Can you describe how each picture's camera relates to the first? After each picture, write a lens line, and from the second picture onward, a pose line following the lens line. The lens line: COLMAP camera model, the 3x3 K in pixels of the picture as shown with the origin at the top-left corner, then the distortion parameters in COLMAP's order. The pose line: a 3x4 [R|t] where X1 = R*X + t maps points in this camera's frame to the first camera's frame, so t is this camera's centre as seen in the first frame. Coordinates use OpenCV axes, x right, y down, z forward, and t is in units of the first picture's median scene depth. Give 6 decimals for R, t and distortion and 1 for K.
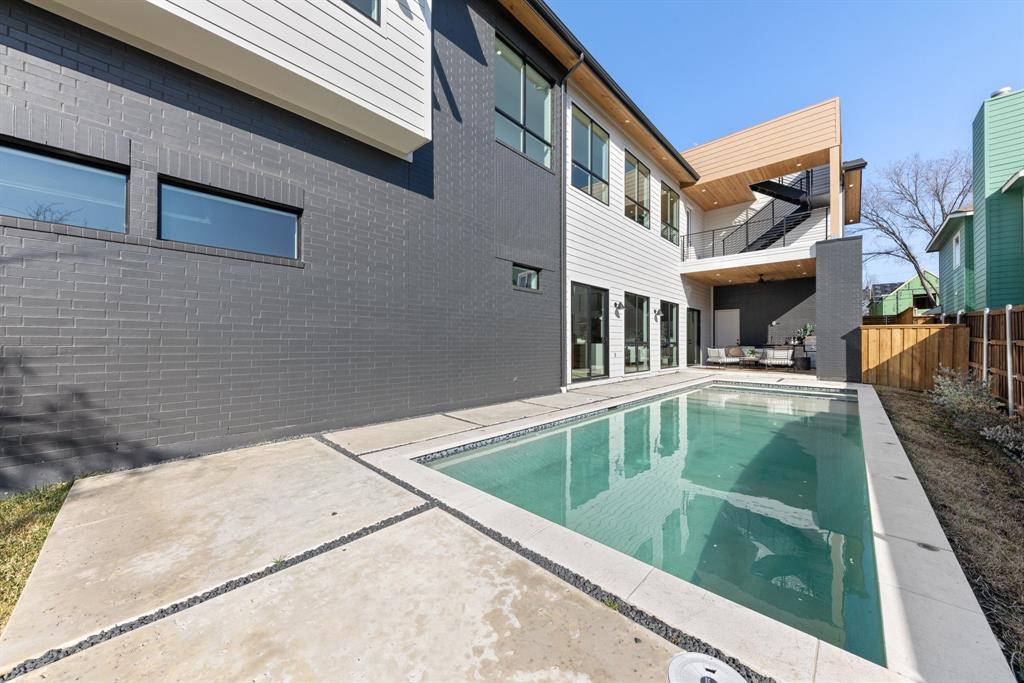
lens RADIAL K [[354.0, 0, 511.2], [0, 354.0, 334.8], [0, 0, 1]] dist [0.007542, -0.000231]
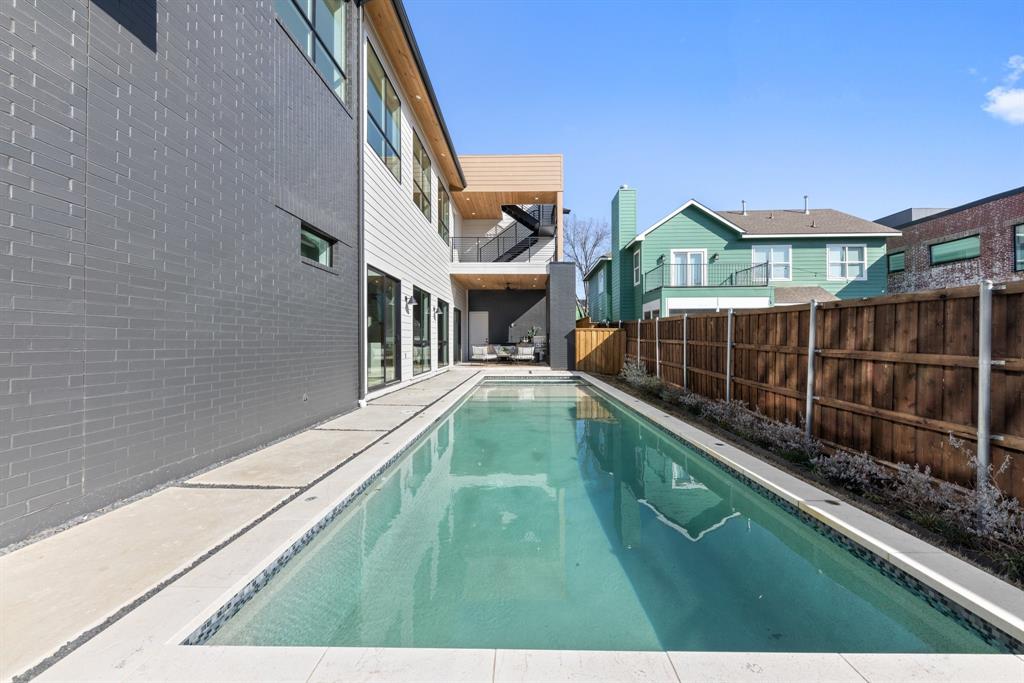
lens RADIAL K [[354.0, 0, 511.2], [0, 354.0, 334.8], [0, 0, 1]] dist [0.007542, -0.000231]
pose [[0.738958, 0.008458, 0.673698, -0.097238], [-0.010305, 0.999946, -0.001251, 0.003047], [-0.673673, -0.006018, 0.739005, 0.156880]]
